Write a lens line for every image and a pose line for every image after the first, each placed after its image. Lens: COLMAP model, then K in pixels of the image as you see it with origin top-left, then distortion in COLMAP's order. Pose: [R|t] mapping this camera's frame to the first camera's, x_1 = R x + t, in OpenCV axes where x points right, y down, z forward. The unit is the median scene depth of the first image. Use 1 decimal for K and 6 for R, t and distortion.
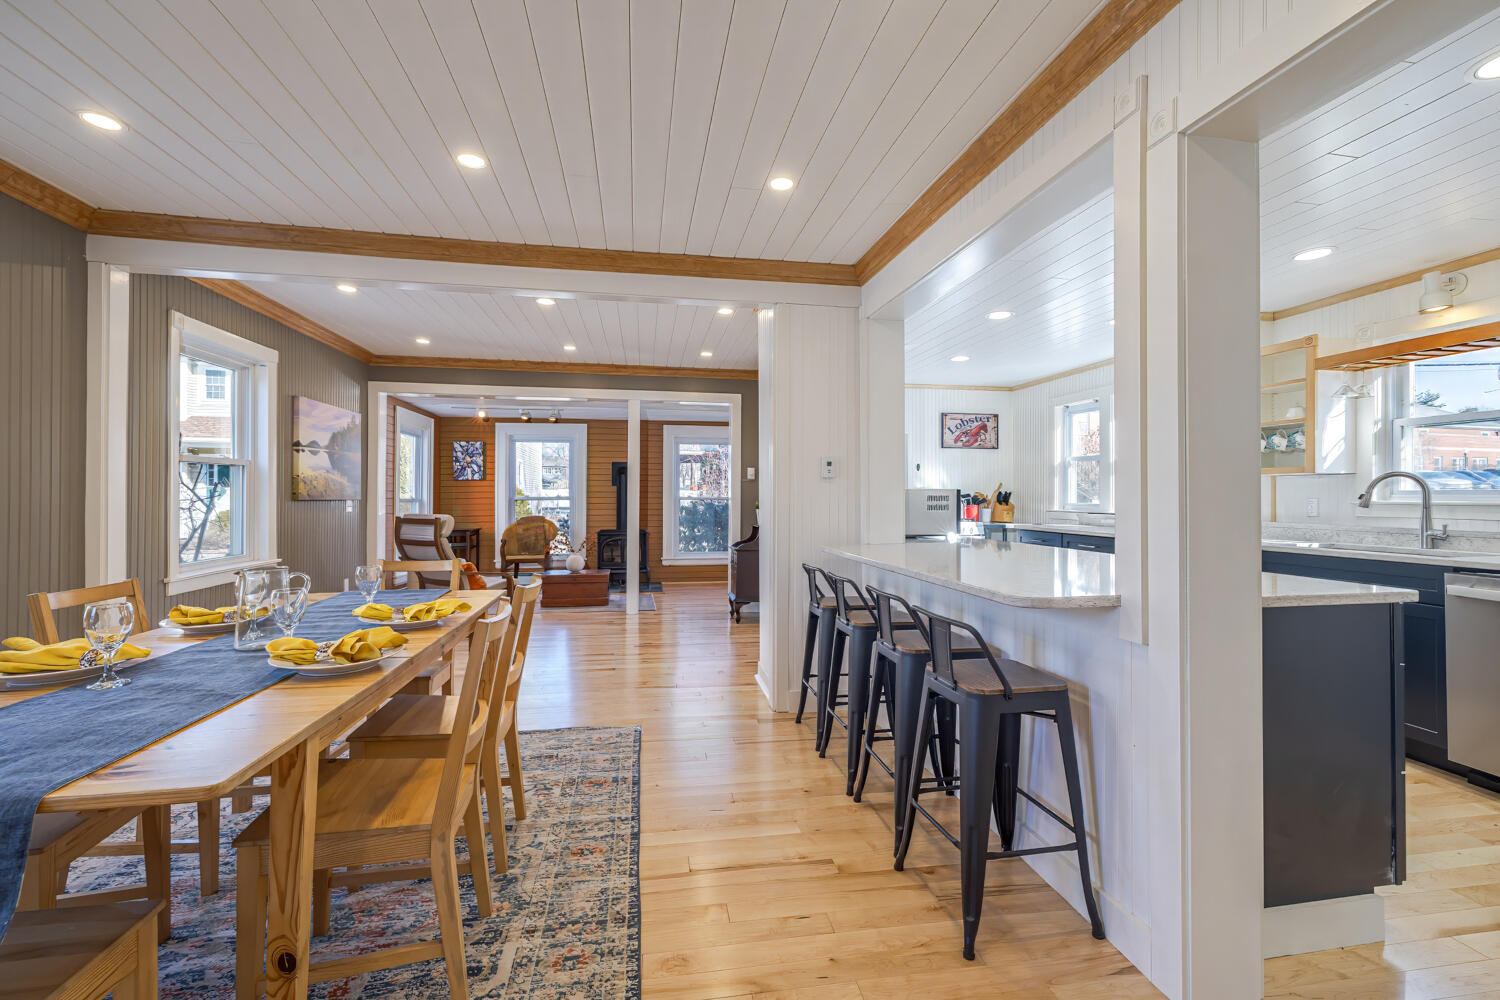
lens RADIAL K [[637.9, 0, 750.7], [0, 637.9, 492.2], [0, 0, 1]] dist [0.001136, -0.000442]
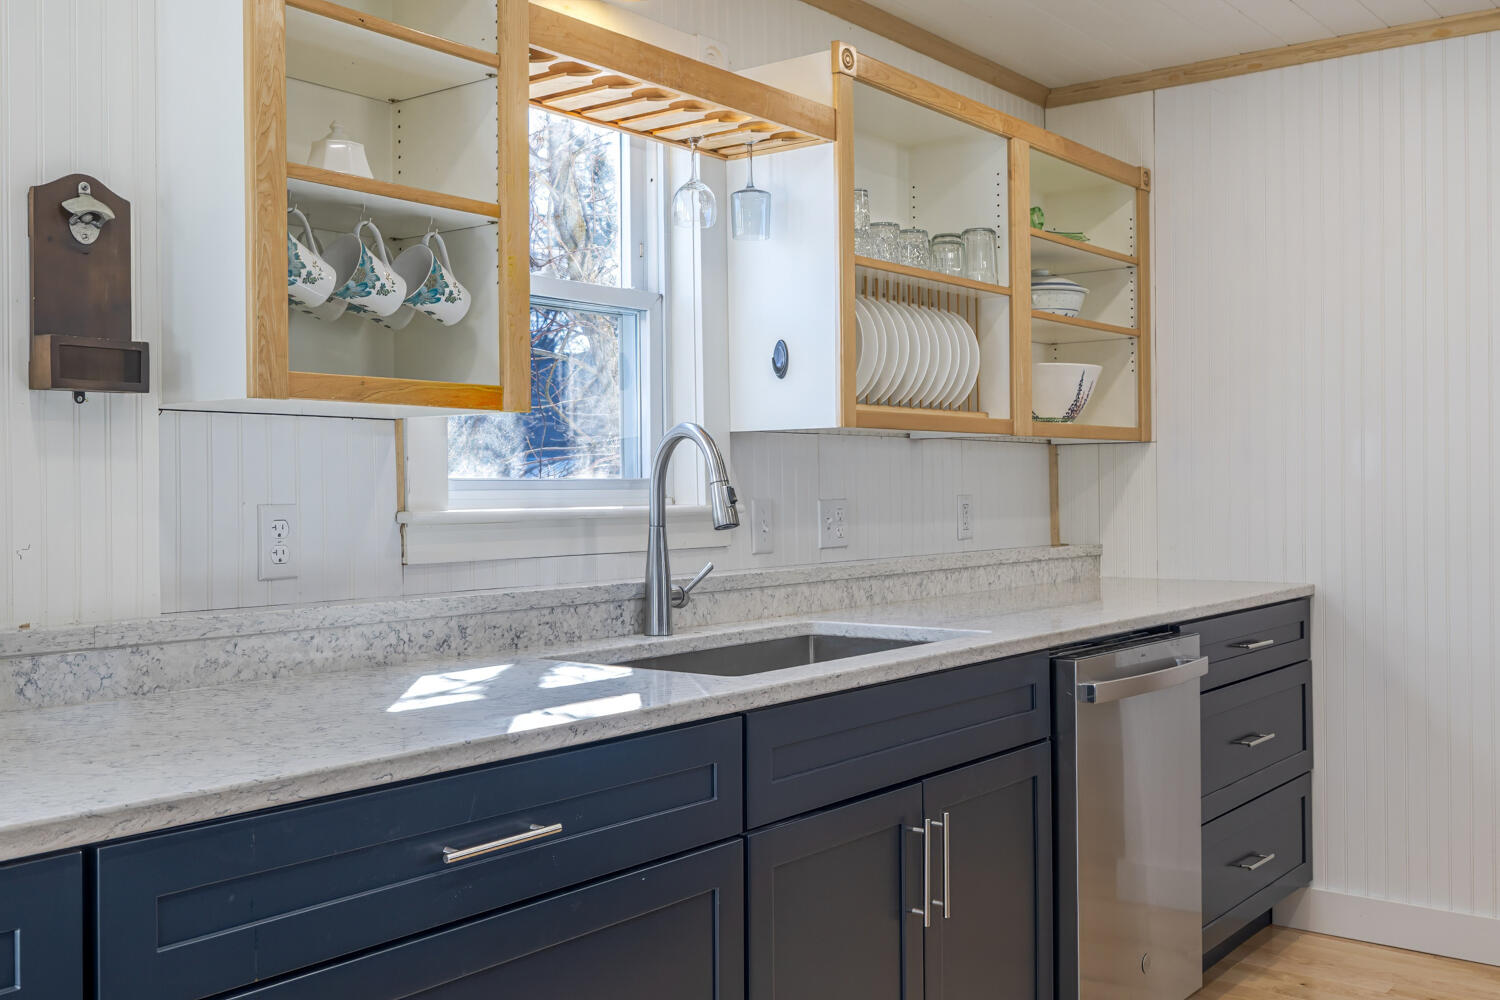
lens RADIAL K [[1467.0, 0, 748.4], [0, 1467.0, 497.7], [0, 0, 1]] dist [-0.002059, 0.000000]
pose [[-0.664051, -0.000757, 0.747687, 0.242622], [0.002643, 0.999991, 0.003360, 0.003679], [-0.747683, 0.004207, -0.664043, 0.946470]]
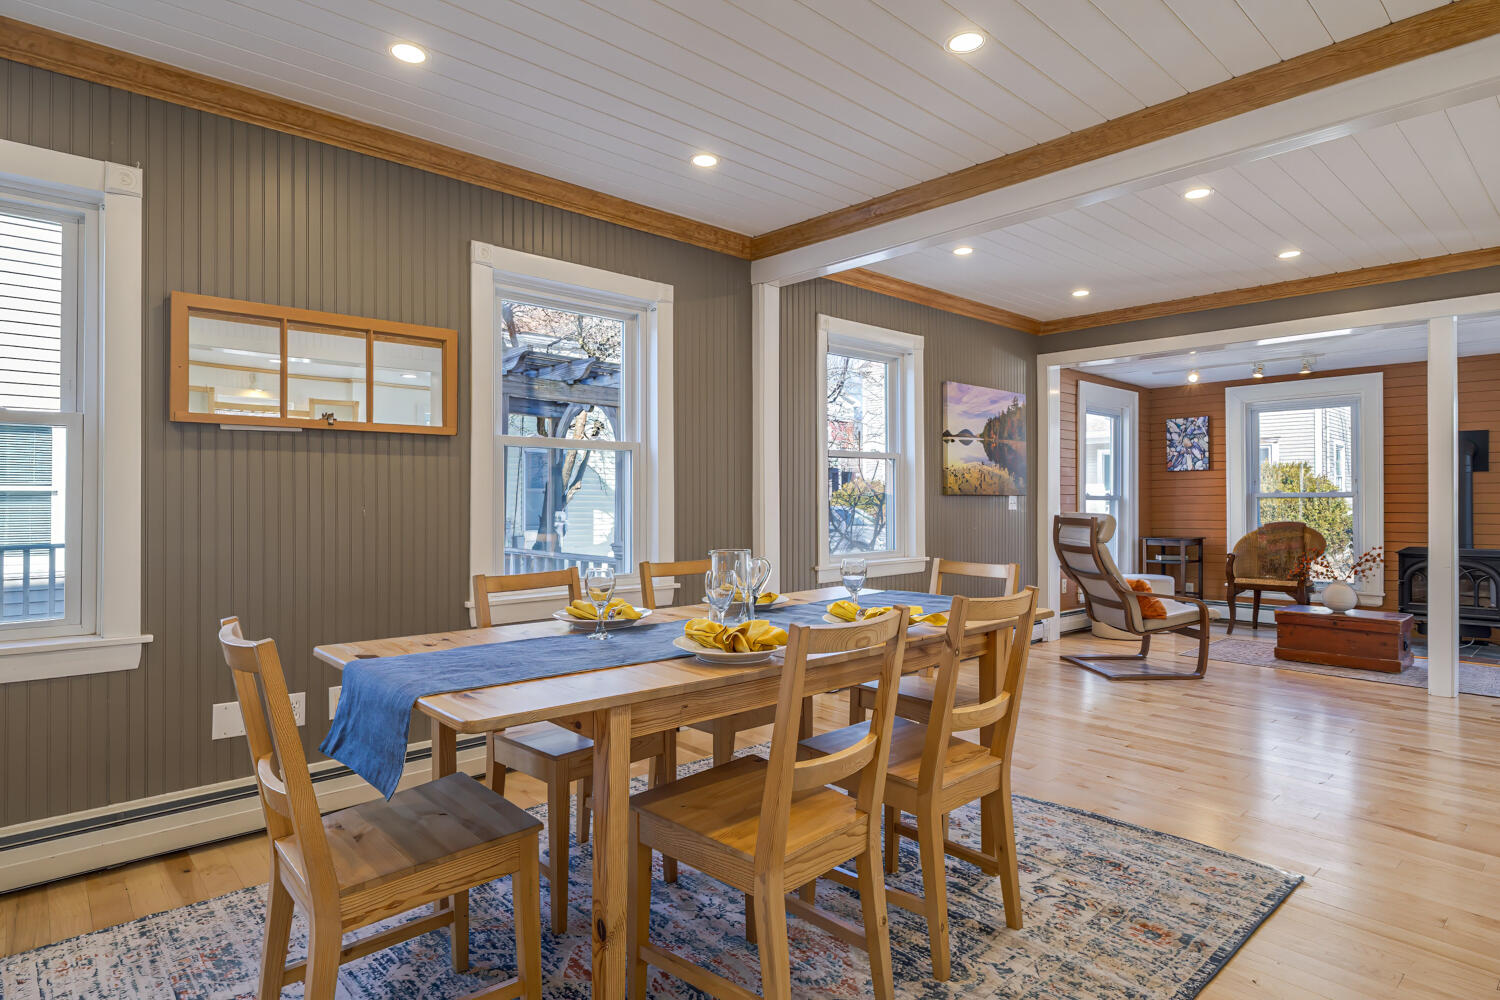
lens RADIAL K [[811.9, 0, 744.9], [0, 811.9, 491.7], [0, 0, 1]] dist [-0.006484, 0.000496]
pose [[0.537380, -0.008620, -0.843296, 0.110048], [0.006432, 0.999961, -0.006122, 0.012346], [0.843315, -0.002134, 0.537415, 0.115605]]
